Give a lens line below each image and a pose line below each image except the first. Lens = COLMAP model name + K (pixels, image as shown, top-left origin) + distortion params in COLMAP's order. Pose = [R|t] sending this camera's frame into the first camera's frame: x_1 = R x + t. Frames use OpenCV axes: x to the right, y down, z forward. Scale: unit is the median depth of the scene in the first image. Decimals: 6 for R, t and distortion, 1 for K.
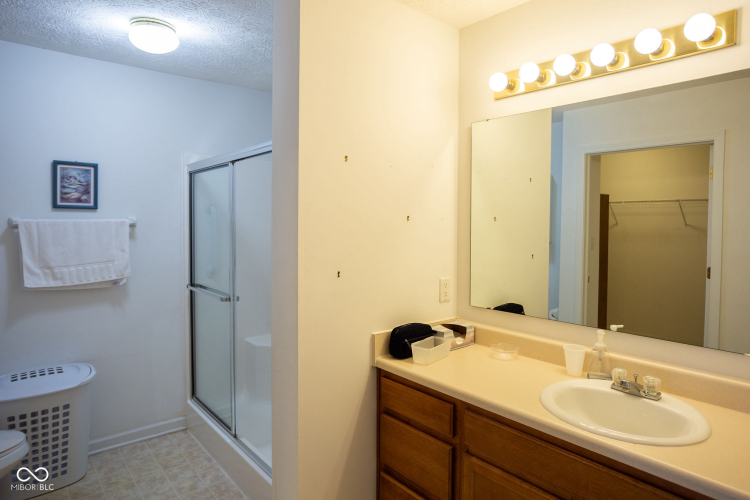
lens RADIAL K [[446.0, 0, 375.0], [0, 446.0, 229.1], [0, 0, 1]] dist [0.002127, 0.001111]
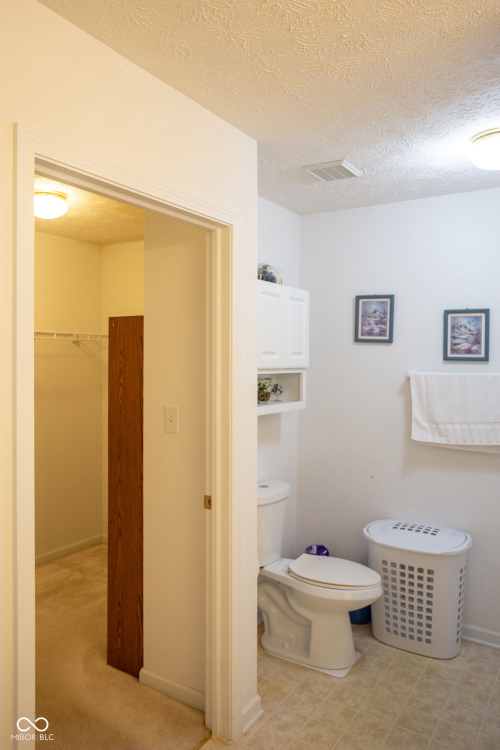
lens RADIAL K [[562.8, 0, 250.0], [0, 562.8, 375.0], [0, 0, 1]] dist [0.002694, 0.007665]
pose [[0.300052, 0.009896, -0.953871, 0.292418], [-0.034477, 0.999405, -0.000477, -0.001544], [0.953300, 0.033029, 0.300215, 0.248732]]
